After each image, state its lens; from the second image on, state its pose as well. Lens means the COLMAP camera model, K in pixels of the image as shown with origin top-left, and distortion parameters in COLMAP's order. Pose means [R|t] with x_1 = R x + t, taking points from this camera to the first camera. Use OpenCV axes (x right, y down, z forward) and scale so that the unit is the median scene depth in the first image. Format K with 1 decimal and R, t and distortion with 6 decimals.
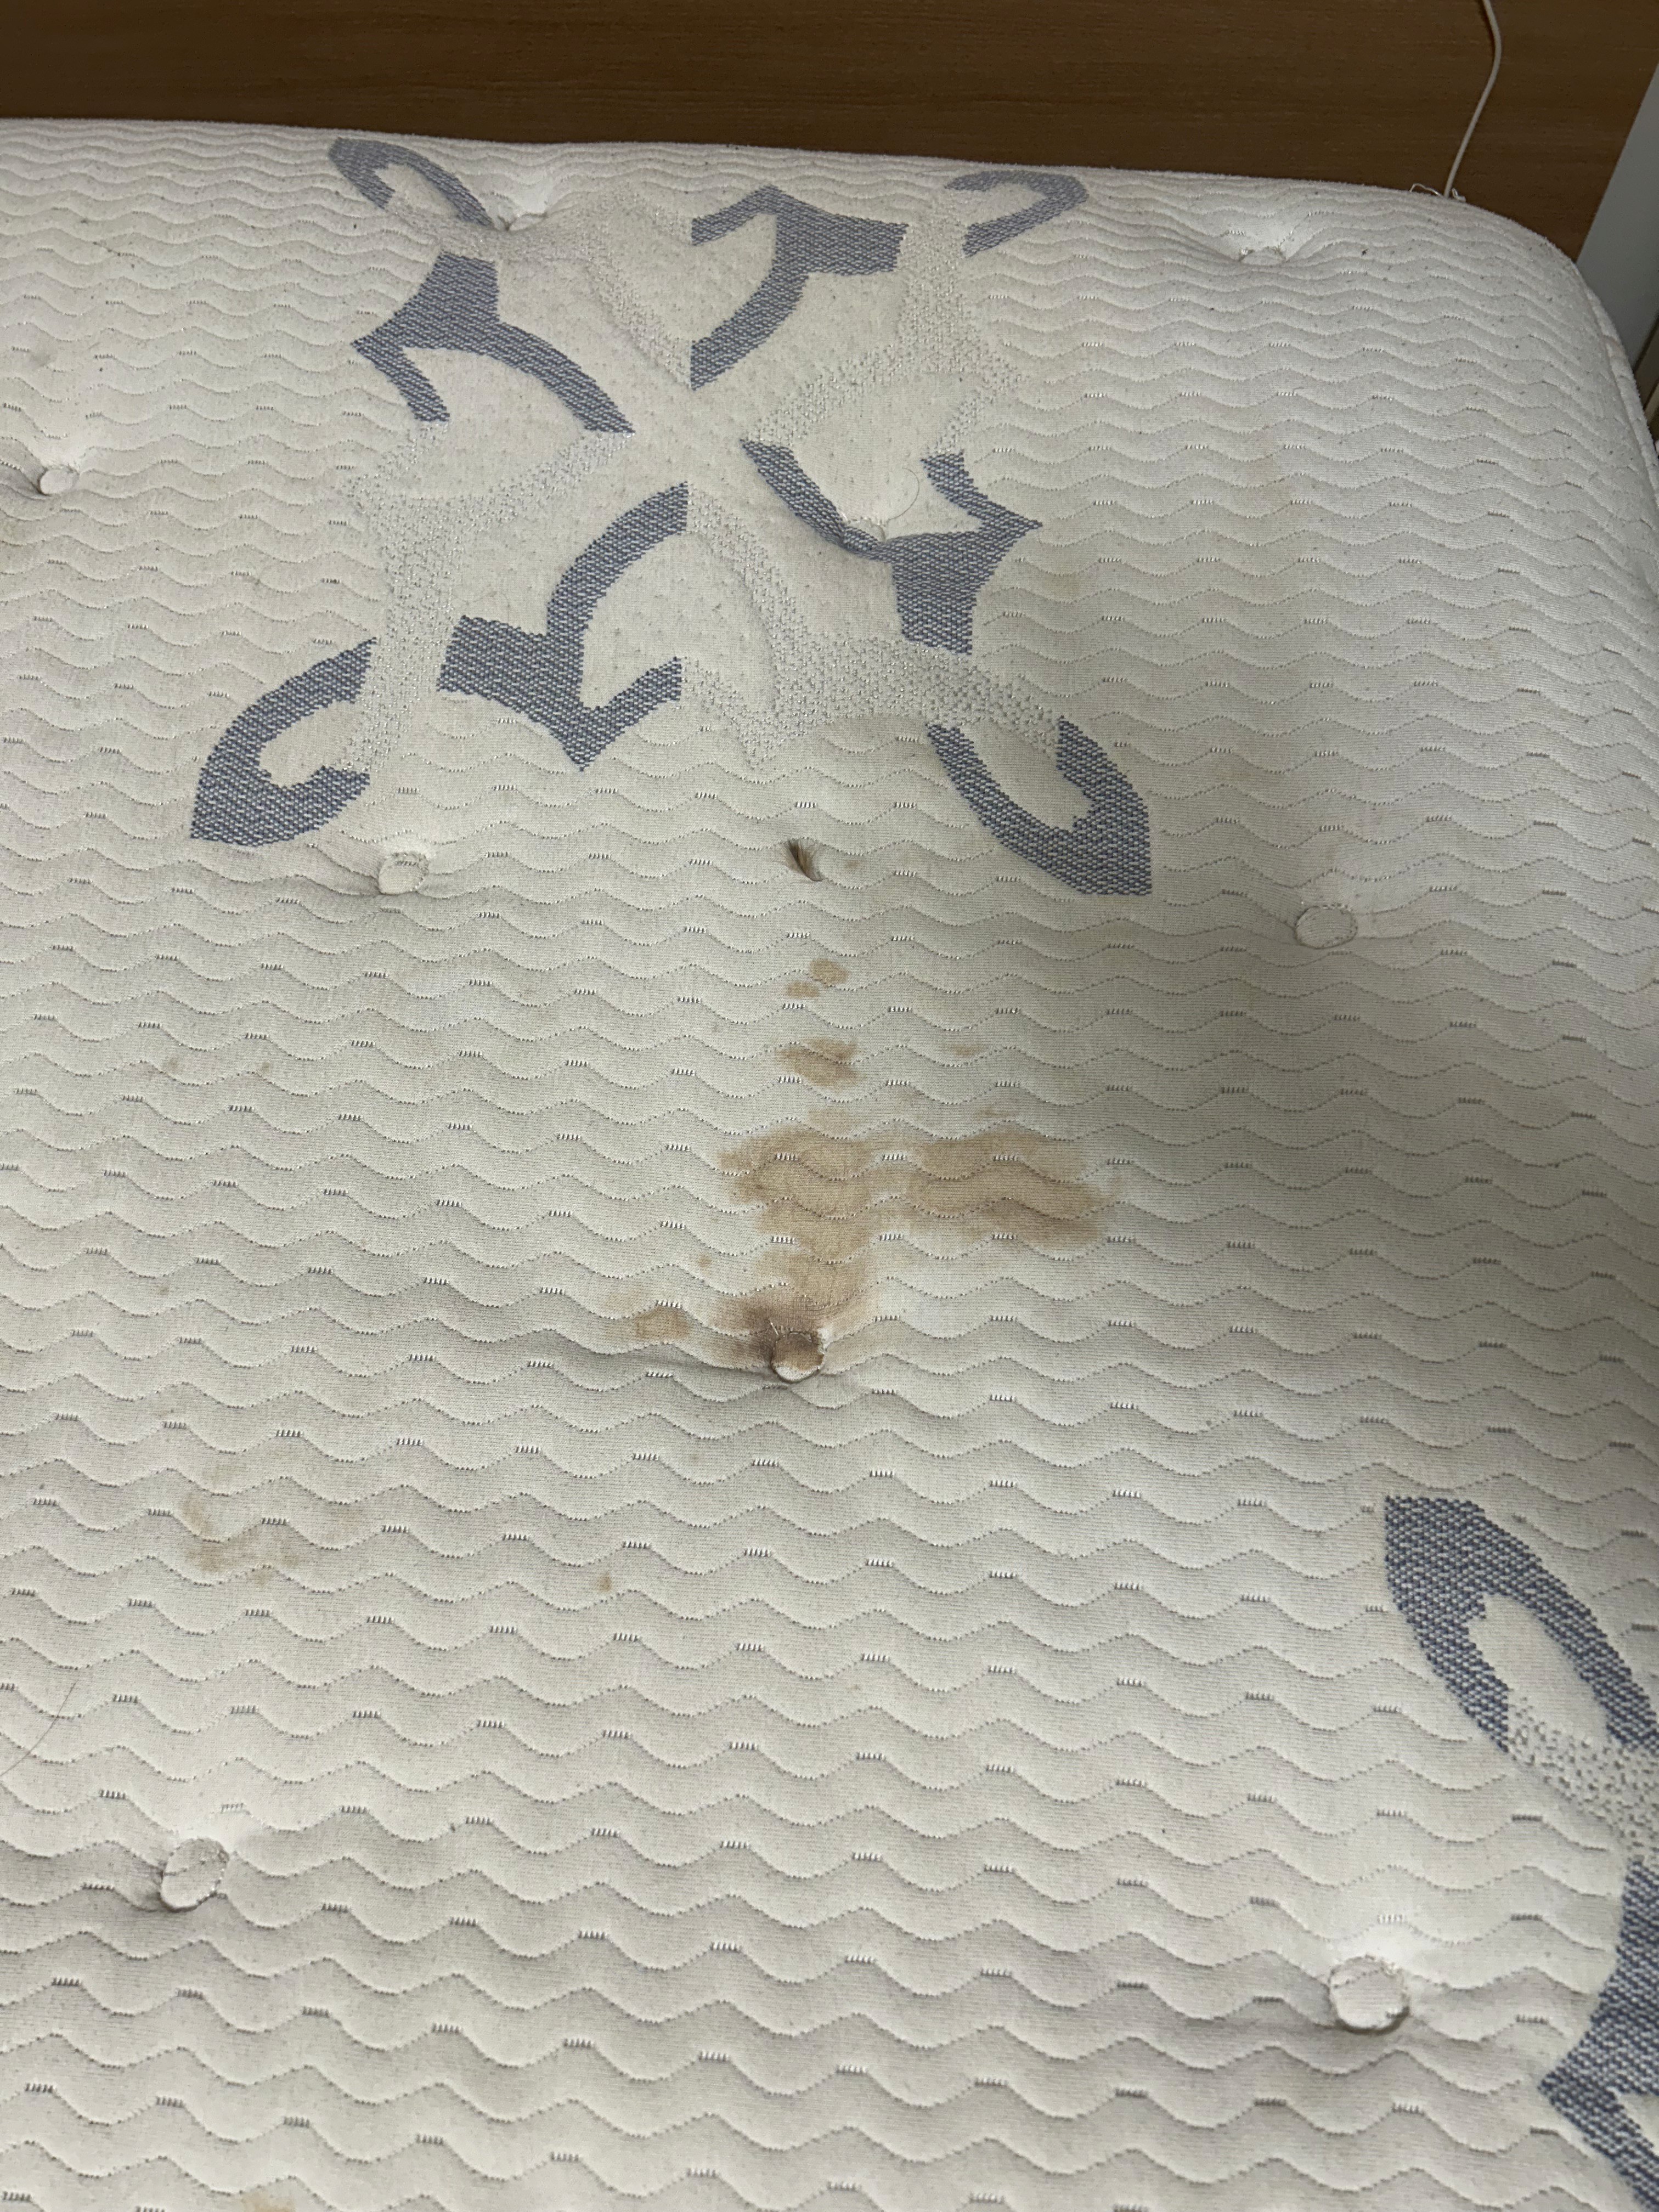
lens RADIAL K [[1685.3, 0, 877.8], [0, 1685.3, 1109.9], [0, 0, 1]] dist [0.038635, -0.020088]
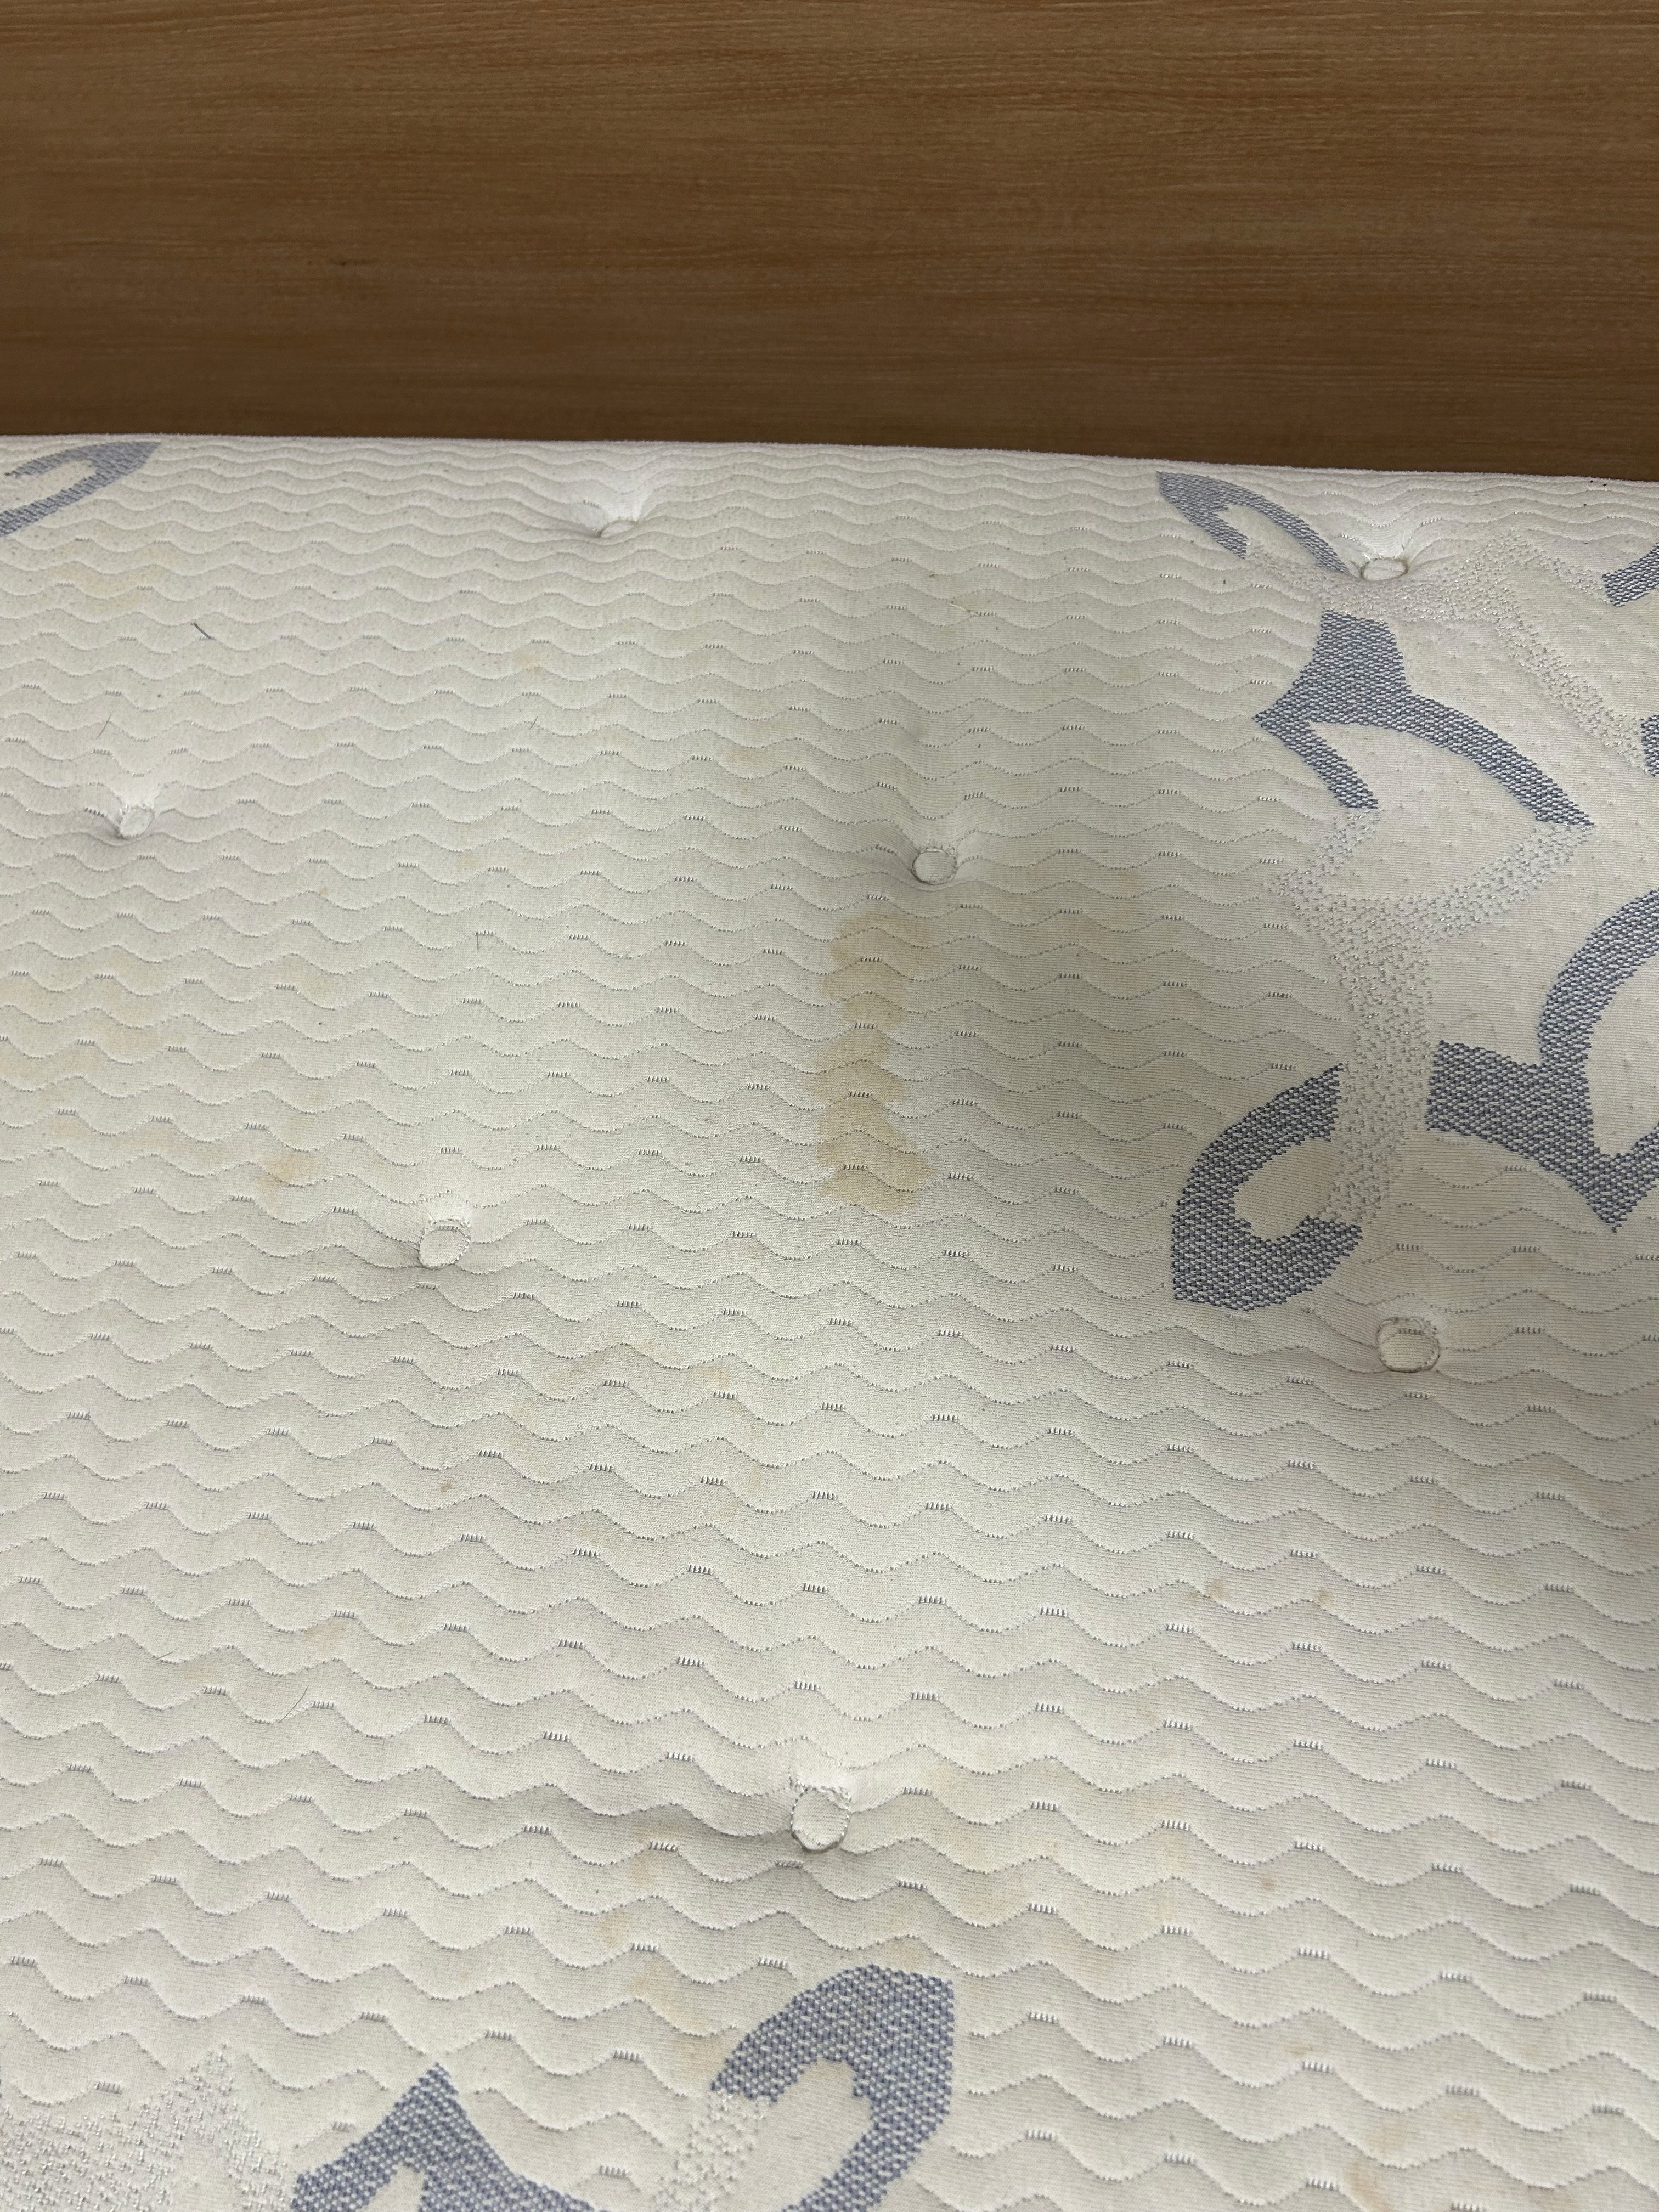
lens RADIAL K [[1685.3, 0, 877.8], [0, 1685.3, 1109.9], [0, 0, 1]] dist [0.038635, -0.020088]
pose [[0.998869, 0.022301, -0.042000, -0.505368], [-0.024130, 0.998760, -0.043544, -0.209136], [0.040977, 0.044508, 0.998168, 0.094000]]
